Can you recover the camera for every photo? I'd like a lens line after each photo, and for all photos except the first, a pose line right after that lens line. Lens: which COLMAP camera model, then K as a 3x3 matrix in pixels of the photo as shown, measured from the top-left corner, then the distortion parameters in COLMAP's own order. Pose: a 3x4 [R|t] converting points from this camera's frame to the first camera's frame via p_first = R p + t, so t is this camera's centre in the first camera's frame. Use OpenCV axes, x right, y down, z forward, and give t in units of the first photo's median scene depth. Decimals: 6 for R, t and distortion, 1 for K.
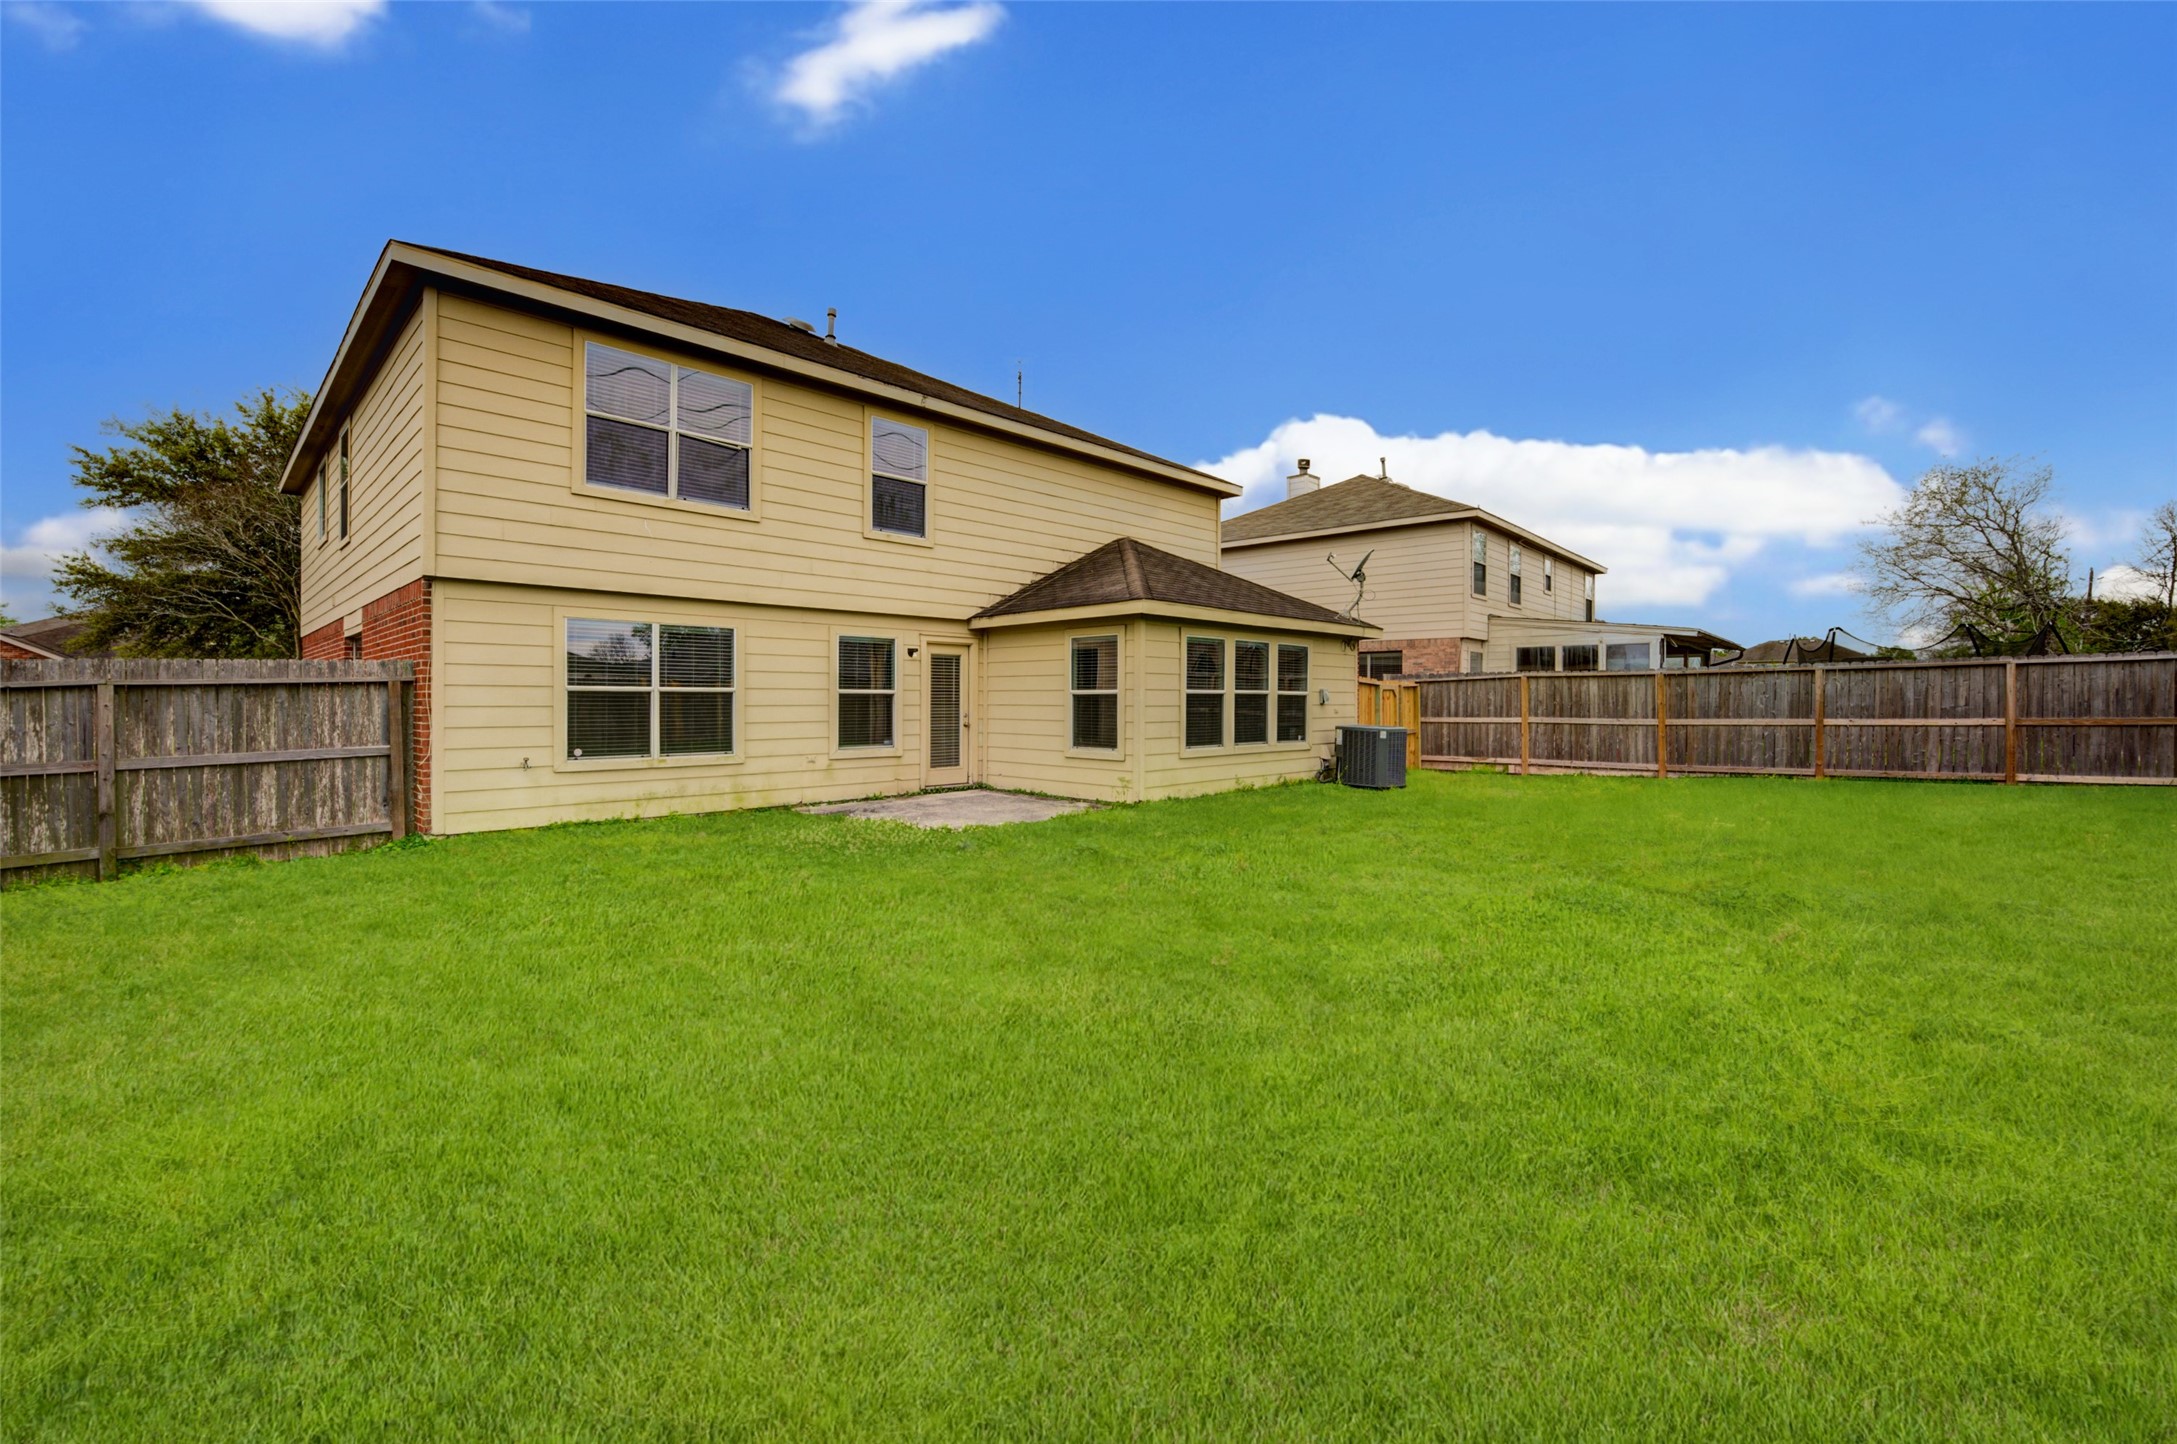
lens RADIAL K [[905.9, 0, 1046.2], [0, 905.9, 704.7], [0, 0, 1]] dist [-0.024405, -0.000181]
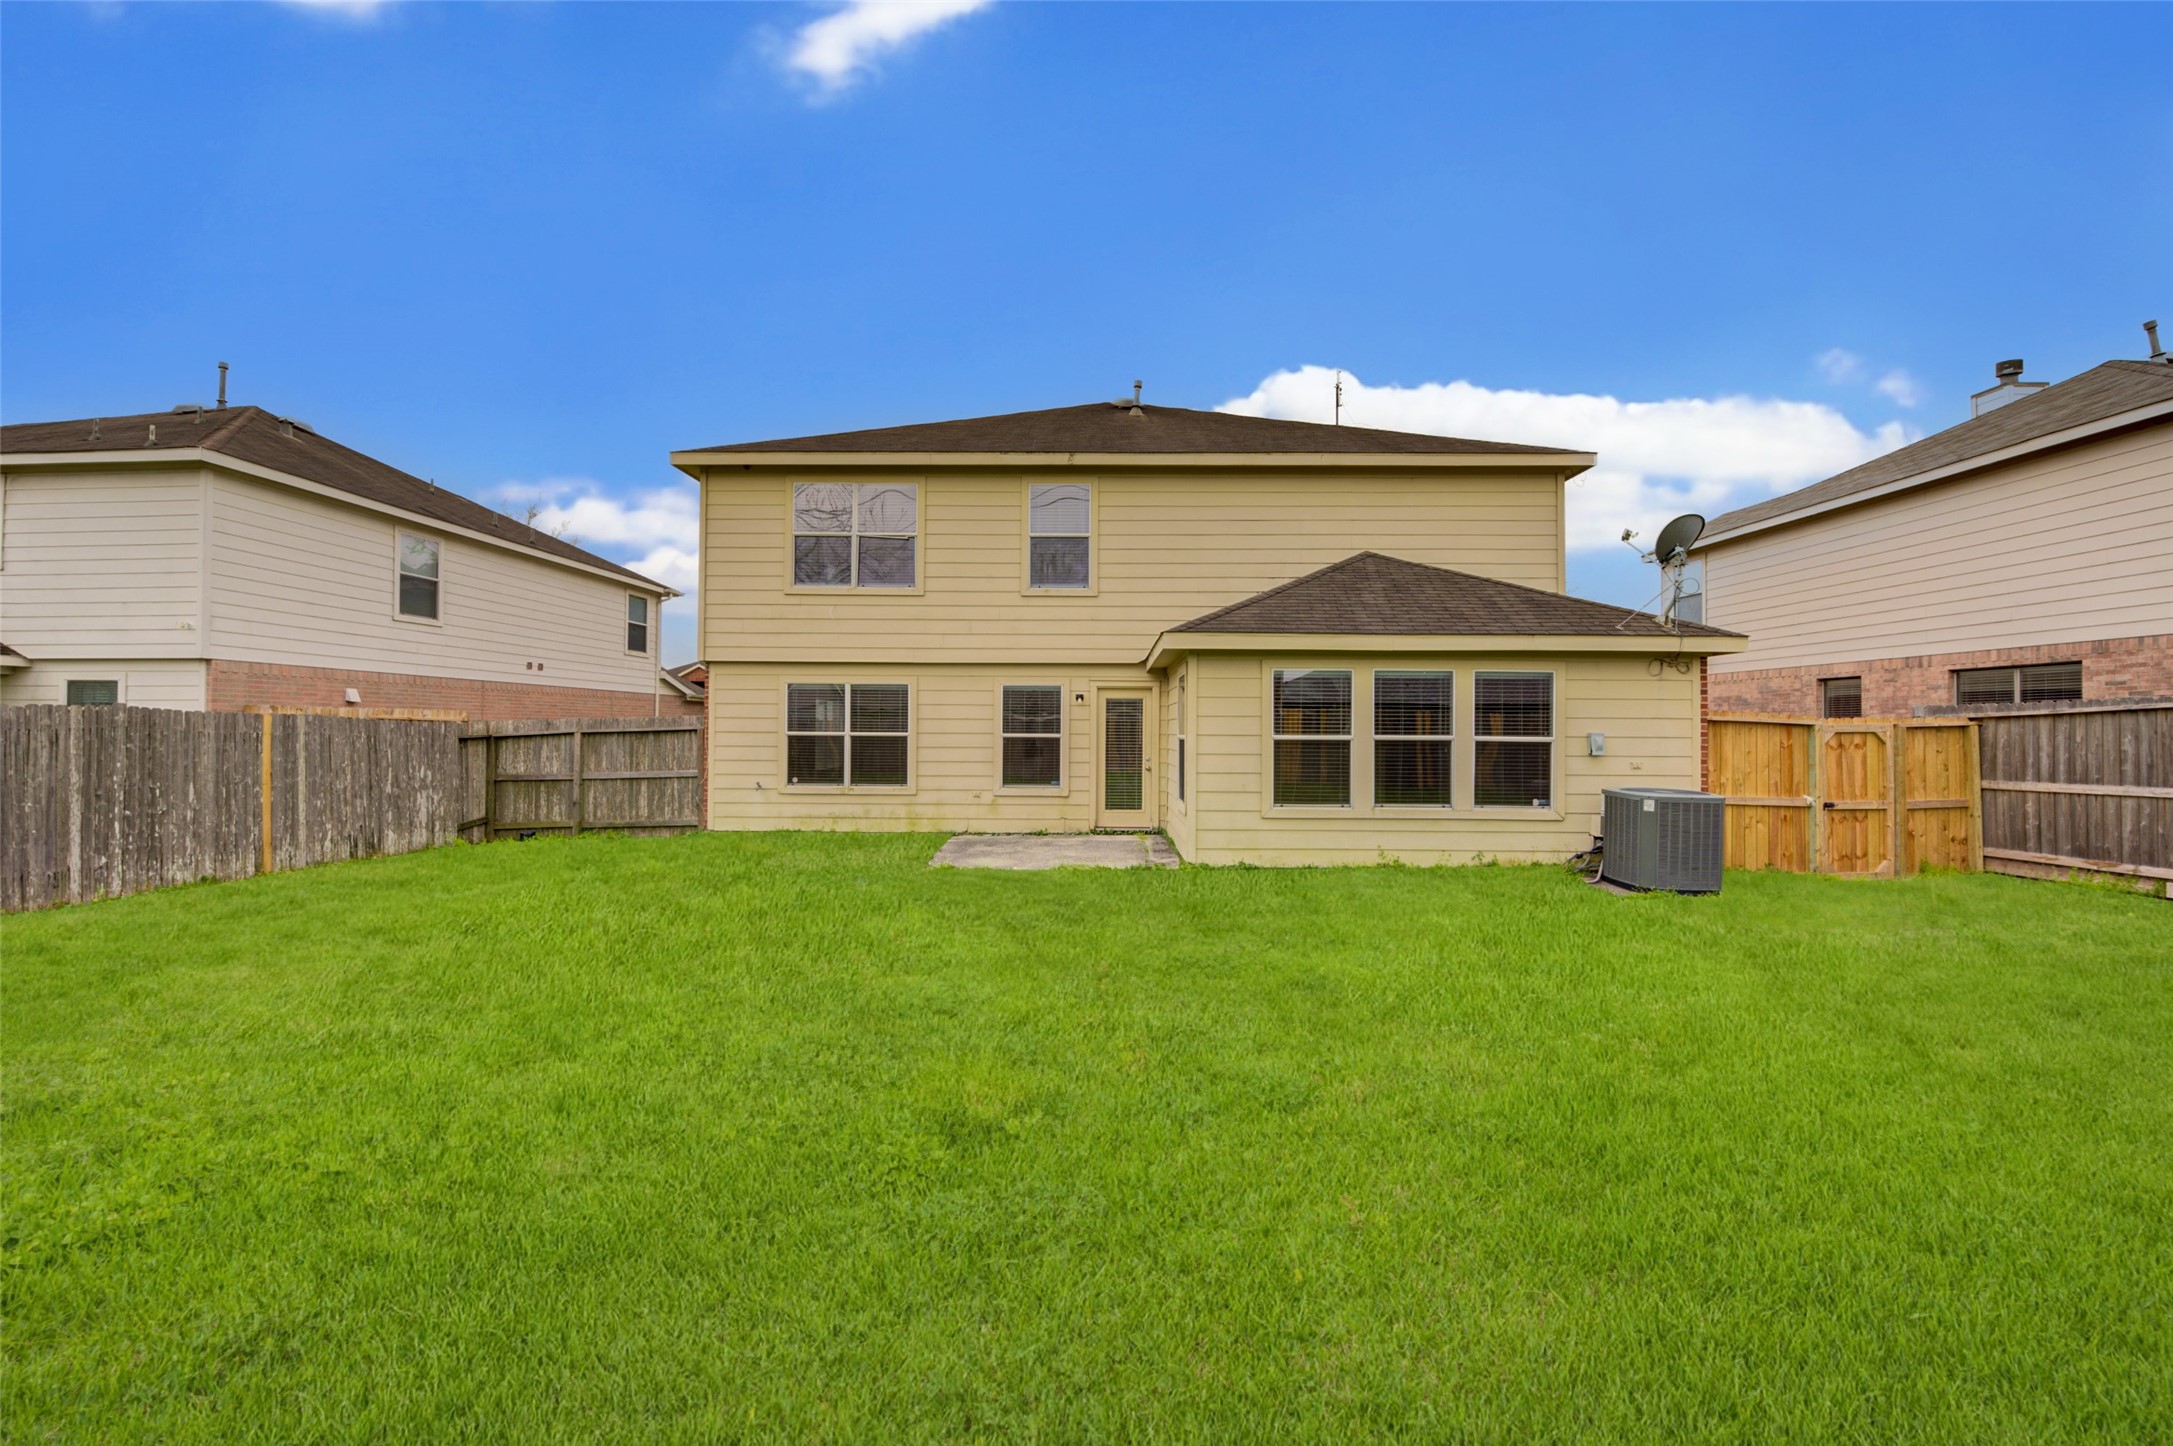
lens RADIAL K [[856.1, 0, 1086.5], [0, 856.1, 723.0], [0, 0, 1]] dist [-0.018776, -0.000143]
pose [[0.694825, -0.005357, -0.719159, 0.603478], [-0.007605, 0.999862, -0.014795, -0.015064], [0.719138, 0.015749, 0.694688, 0.336417]]
